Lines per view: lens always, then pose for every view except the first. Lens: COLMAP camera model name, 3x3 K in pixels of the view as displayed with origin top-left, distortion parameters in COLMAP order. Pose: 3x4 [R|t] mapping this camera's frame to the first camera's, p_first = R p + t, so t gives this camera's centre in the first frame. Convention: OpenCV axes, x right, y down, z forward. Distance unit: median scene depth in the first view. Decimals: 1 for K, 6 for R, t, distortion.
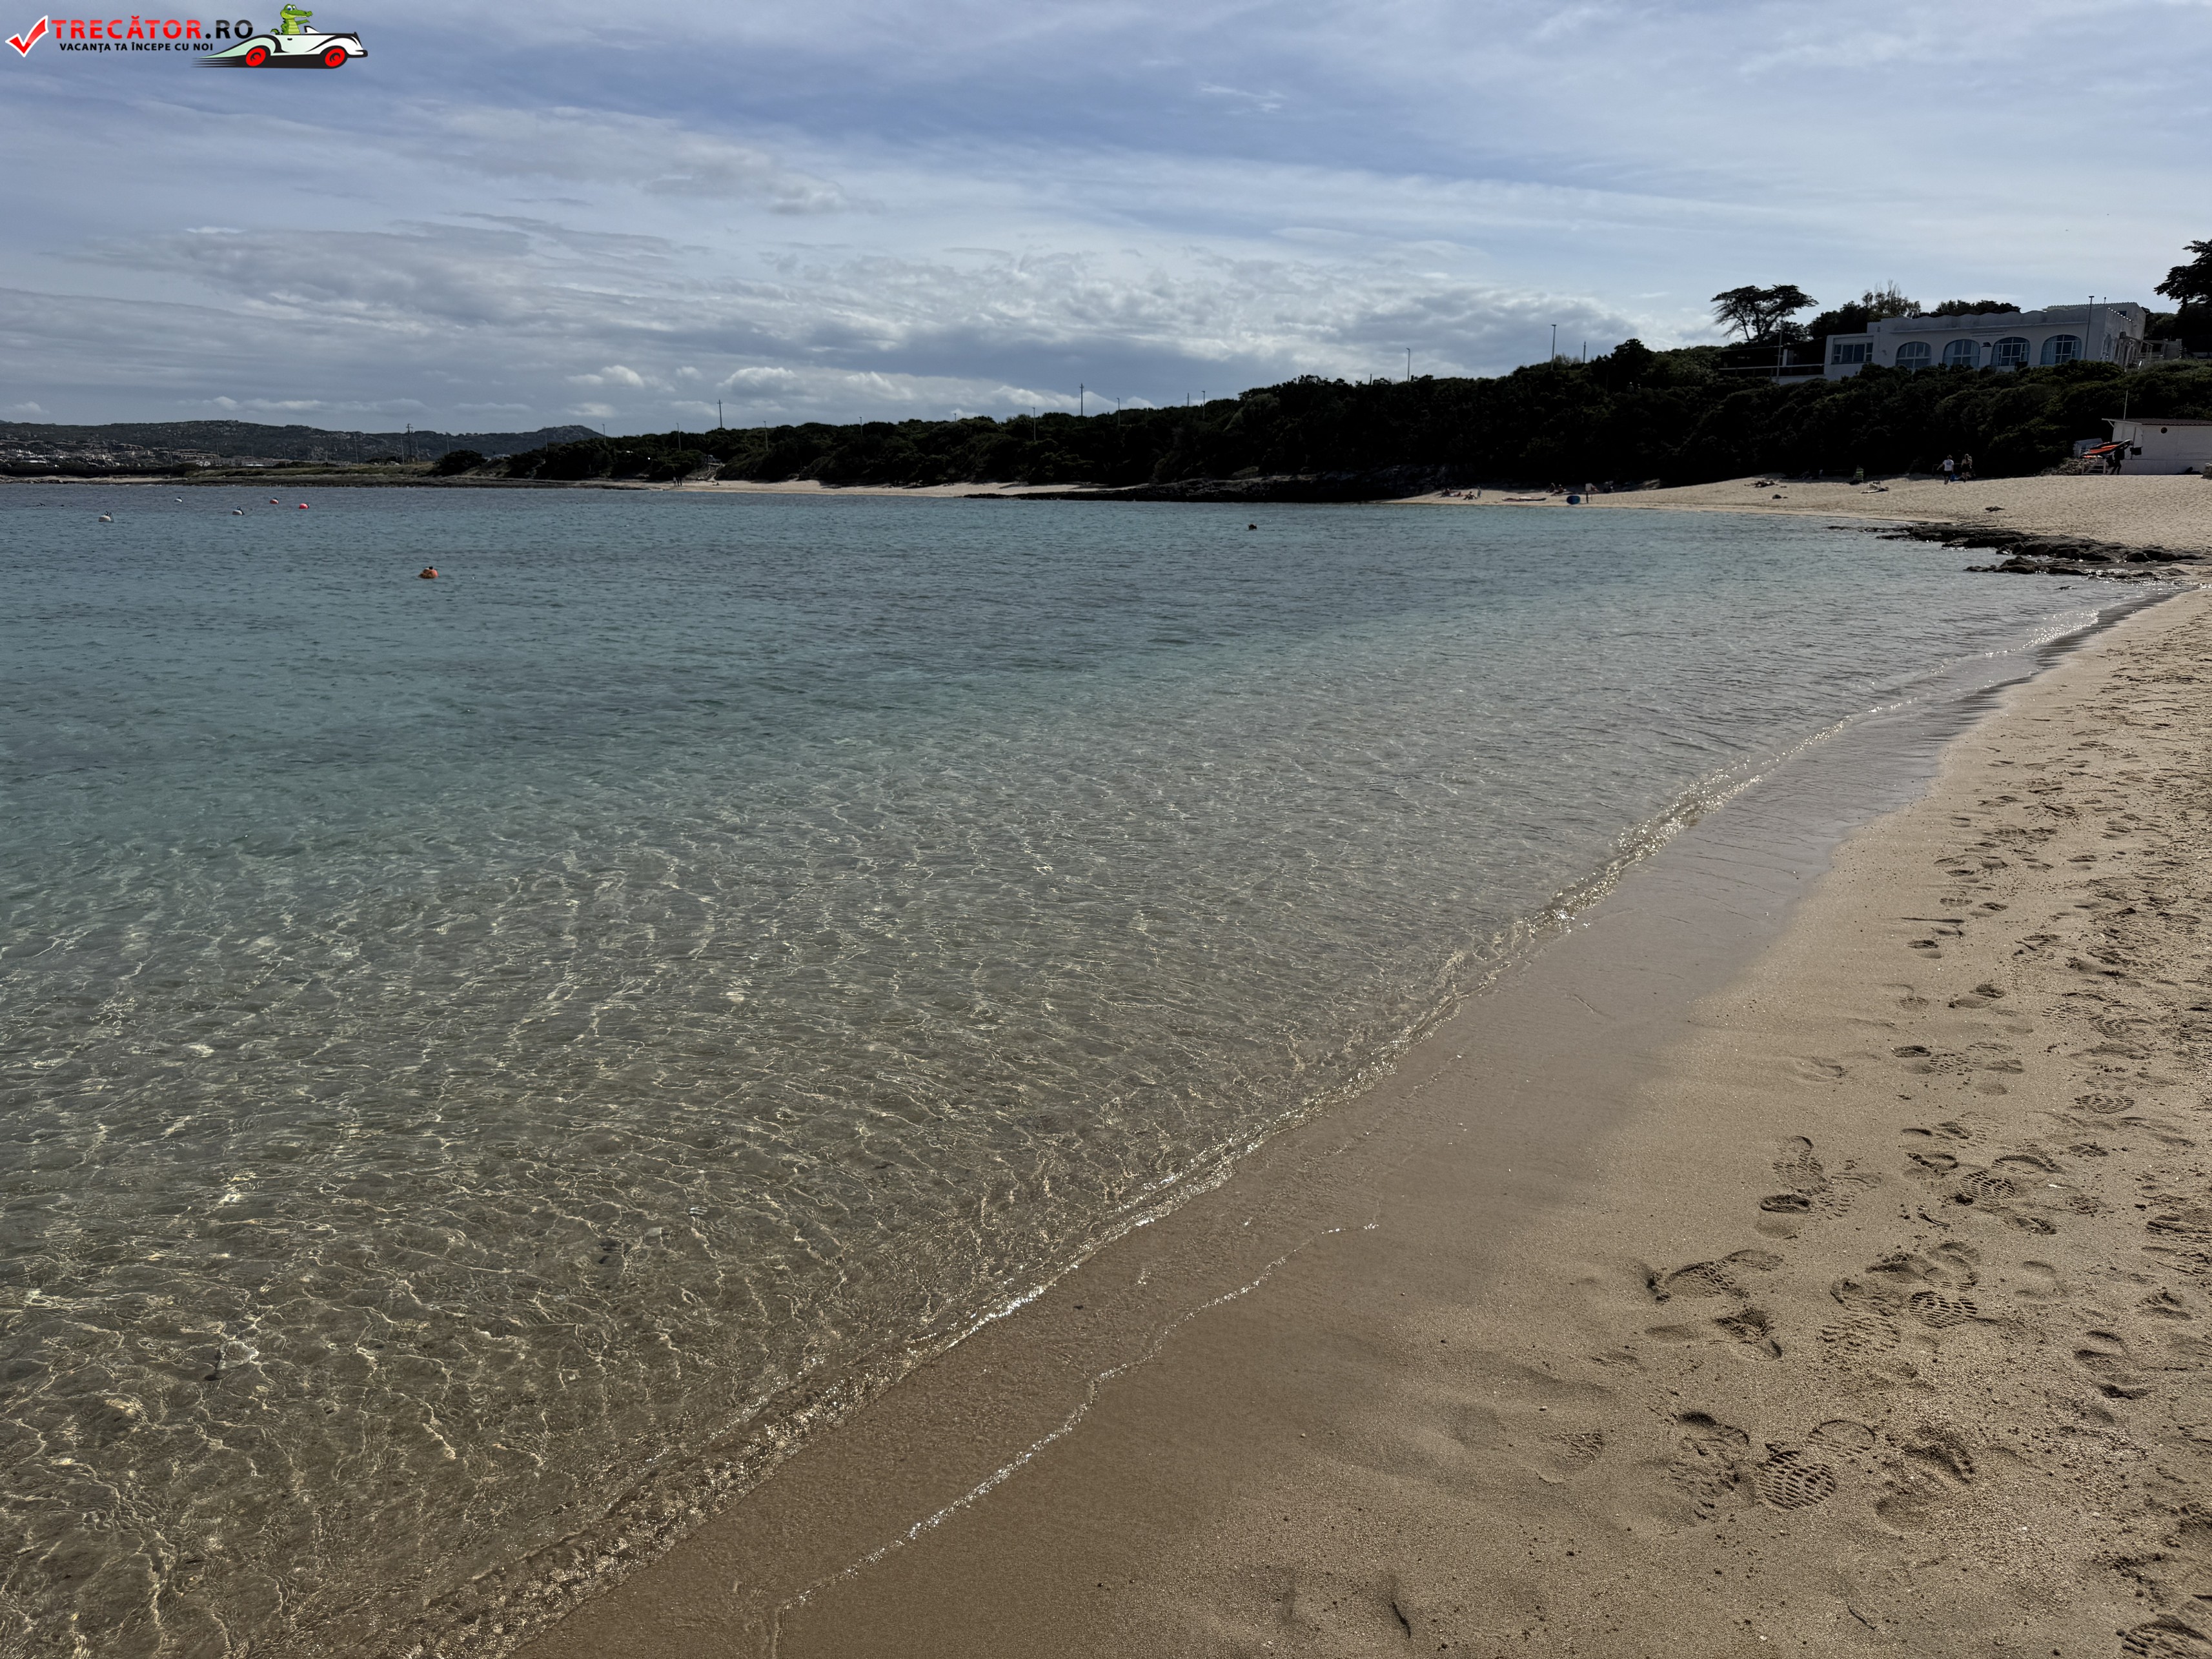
lens RADIAL K [[1548.6, 0, 1143.5], [0, 1548.6, 833.2], [0, 0, 1]] dist [0.040356, -0.054099]
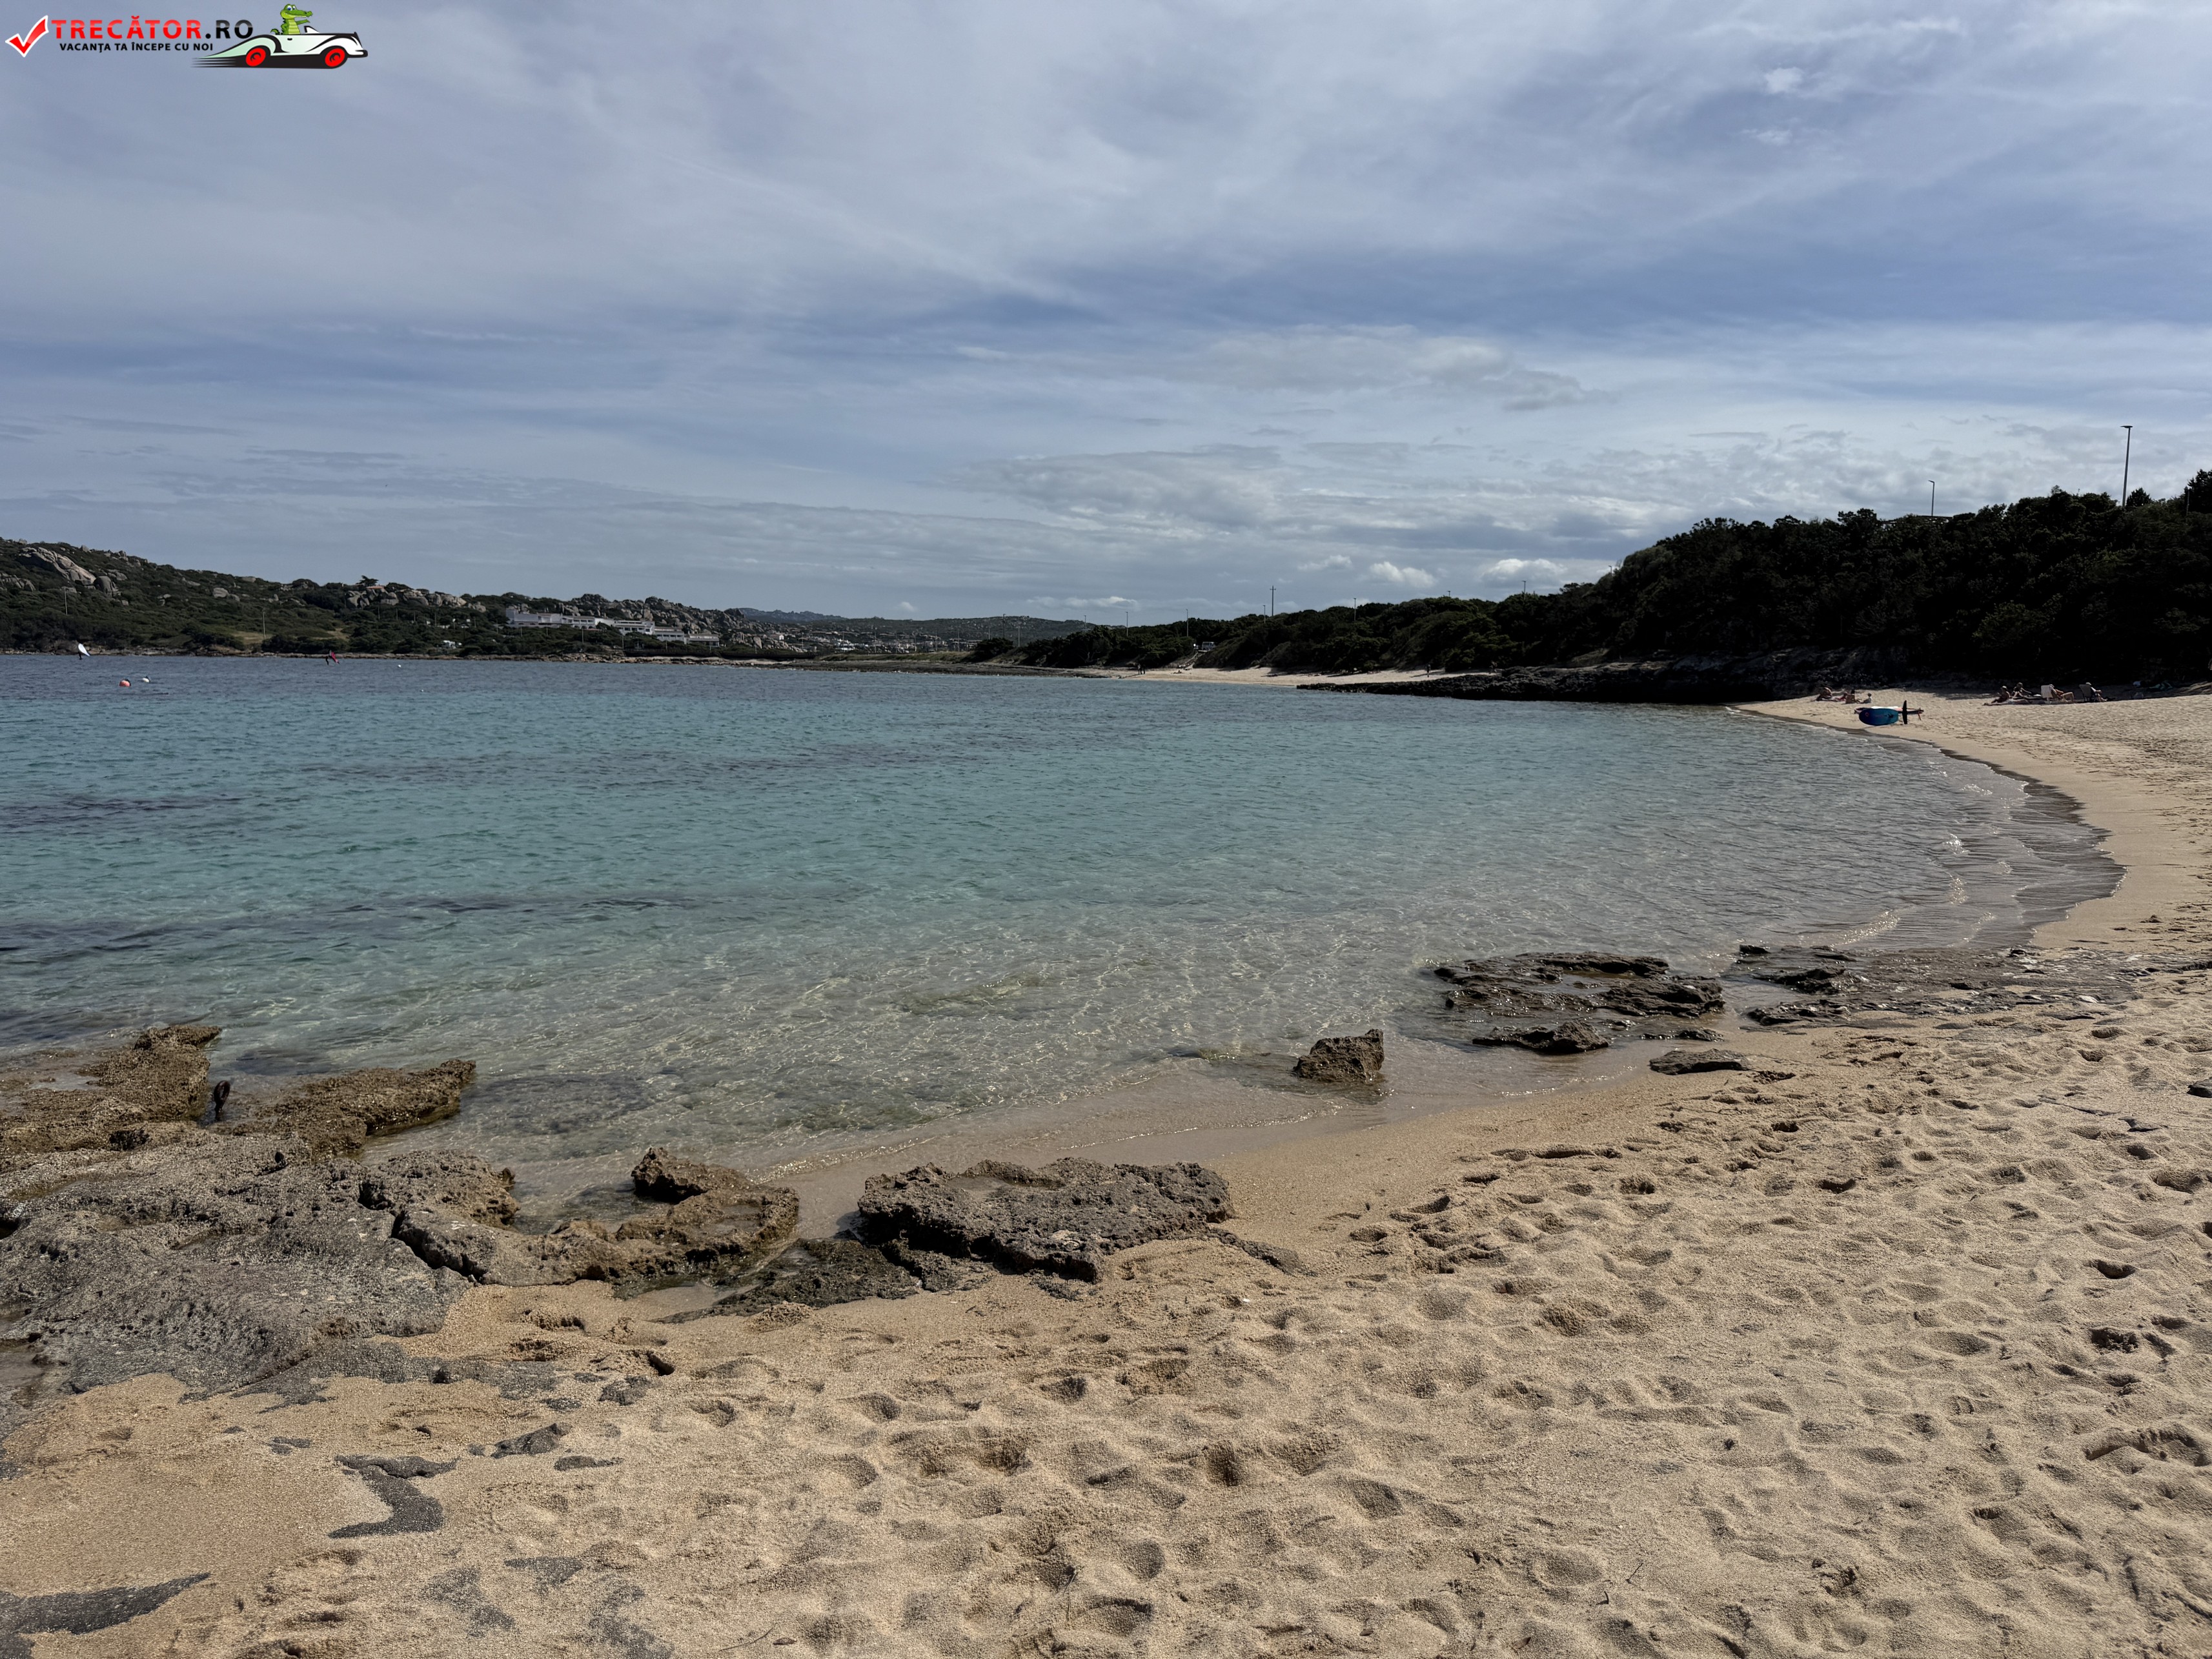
lens RADIAL K [[1548.6, 0, 1133.6], [0, 1548.6, 879.8], [0, 0, 1]] dist [0.040356, -0.054099]
pose [[0.900125, 0.066148, -0.430579, 0.098649], [-0.103453, 0.992587, -0.063781, -0.036289], [0.423169, 0.101956, 0.900296, 0.156104]]
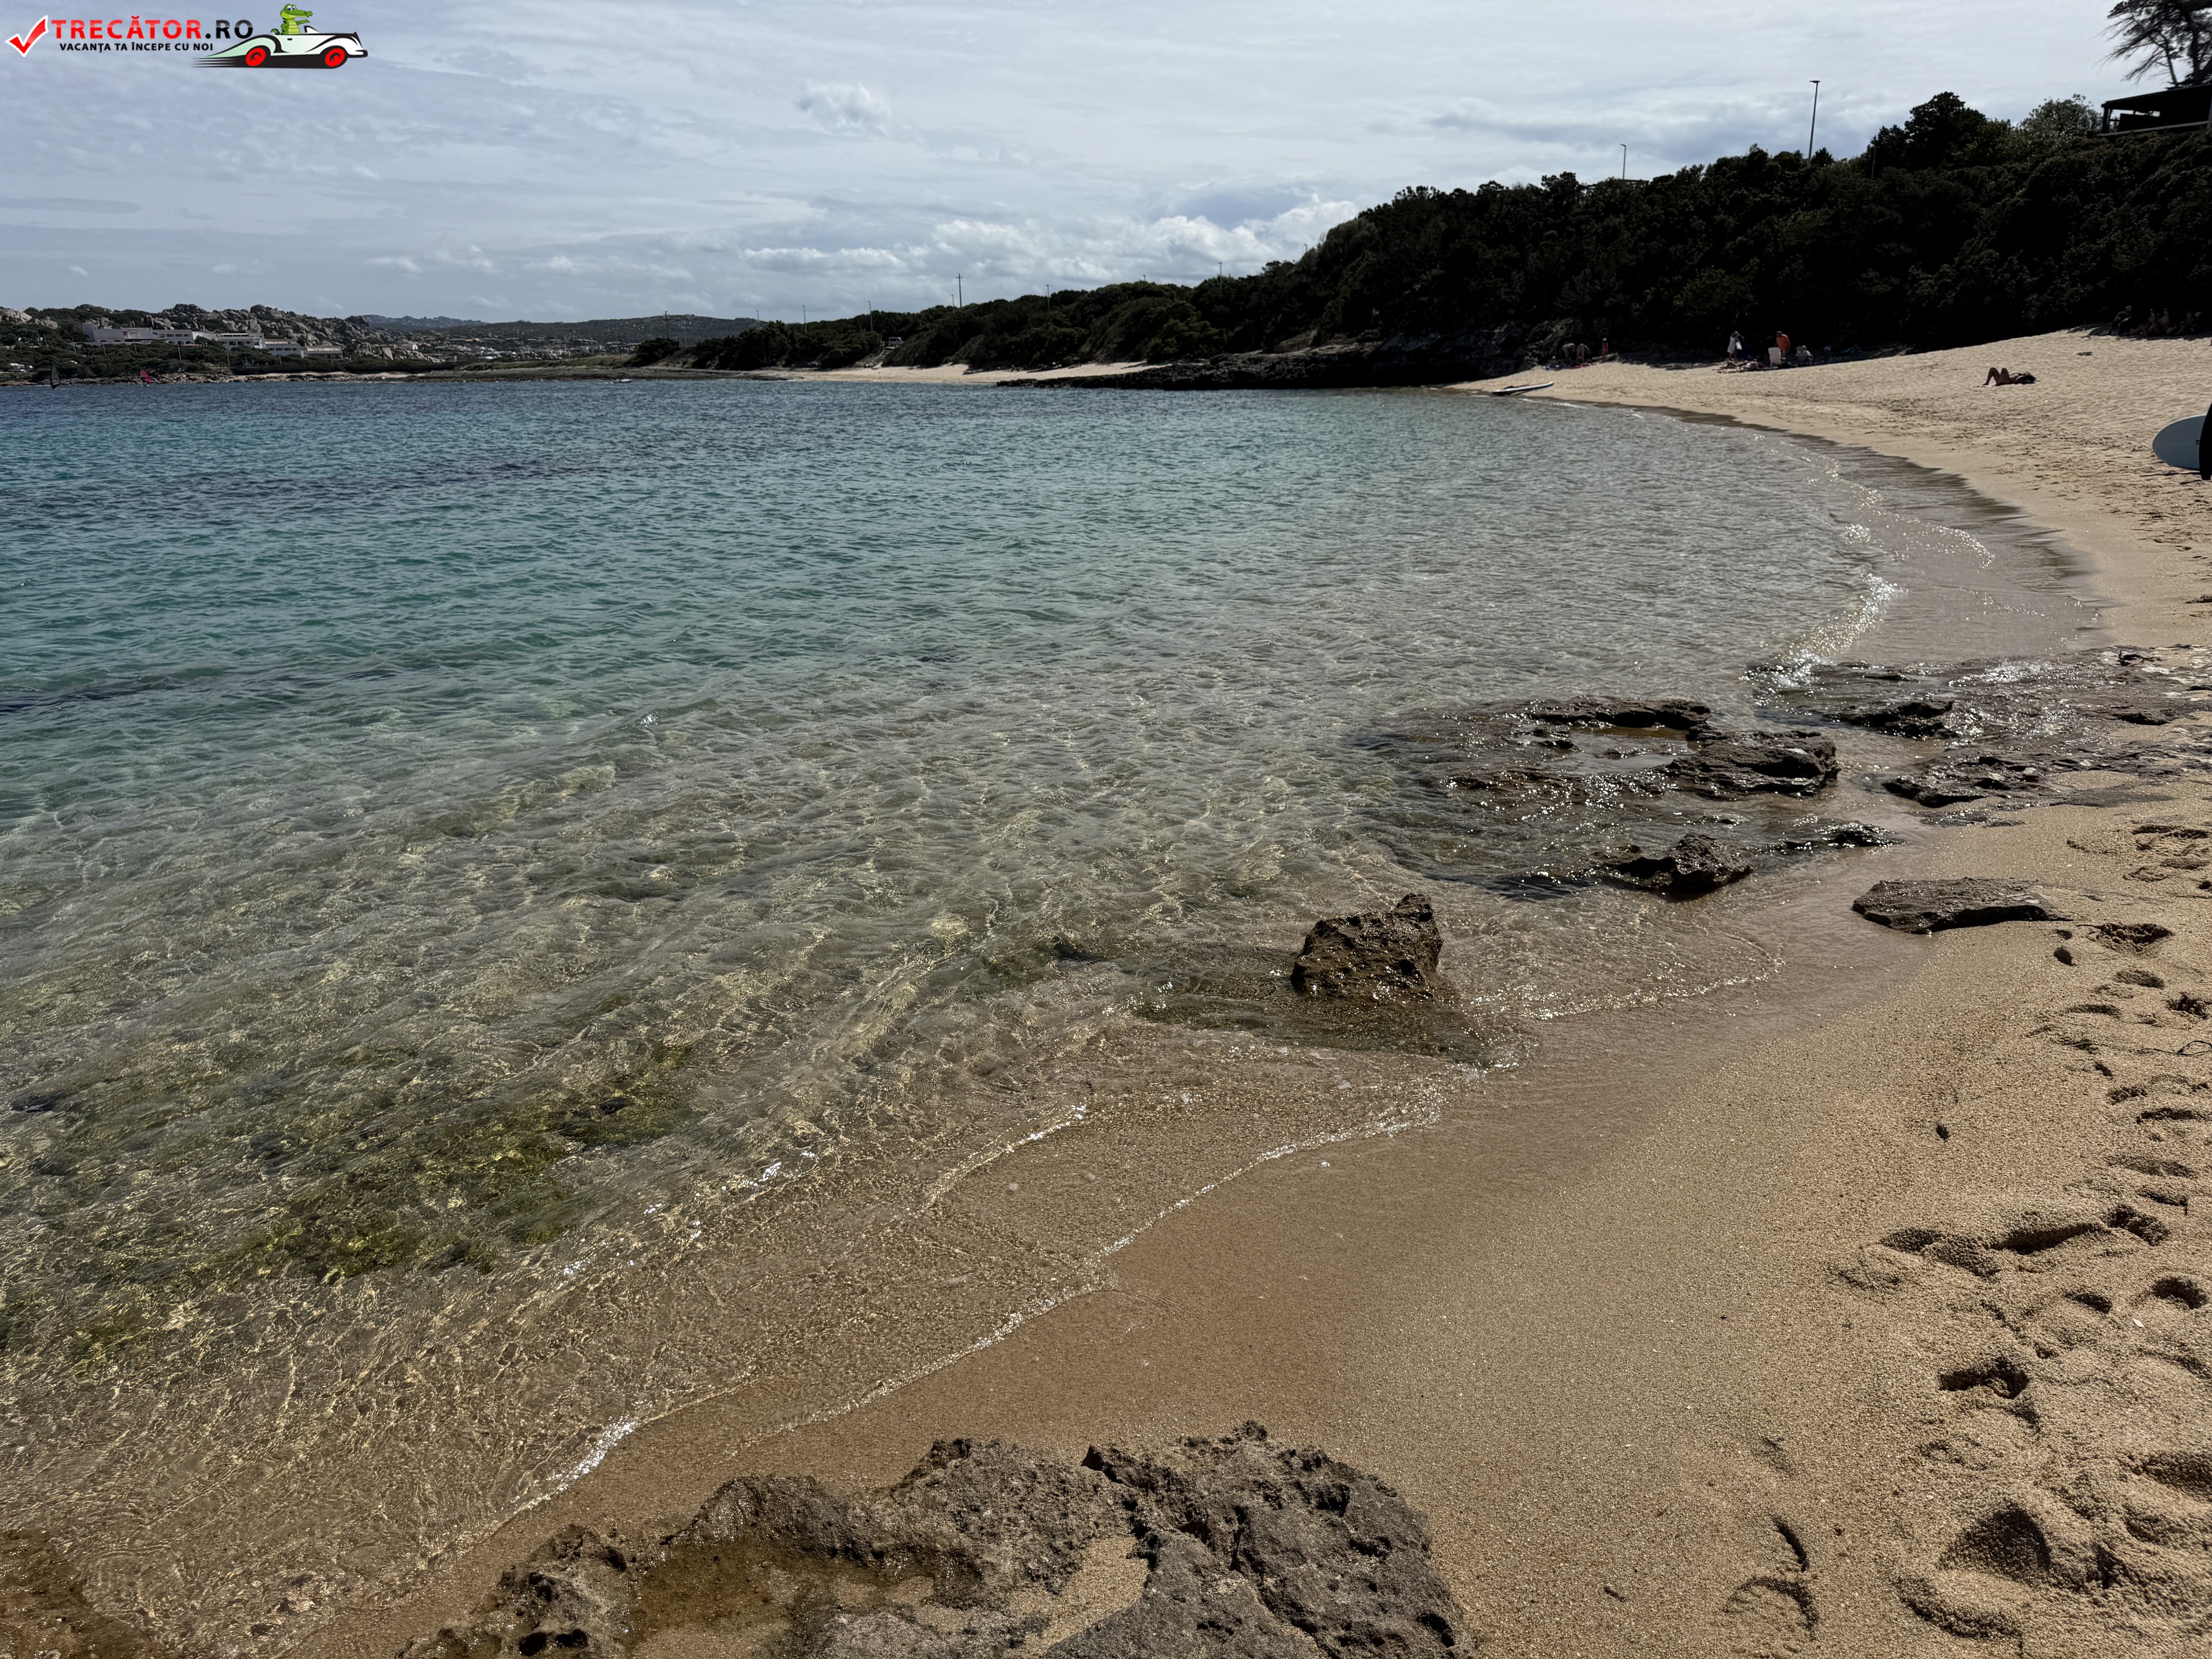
lens RADIAL K [[1548.6, 0, 1091.8], [0, 1548.6, 879.9], [0, 0, 1]] dist [0.040356, -0.054099]
pose [[0.960143, 0.067605, -0.271212, 0.092471], [-0.039851, 0.993506, 0.106571, -0.037380], [0.276655, -0.091515, 0.956602, 0.166130]]
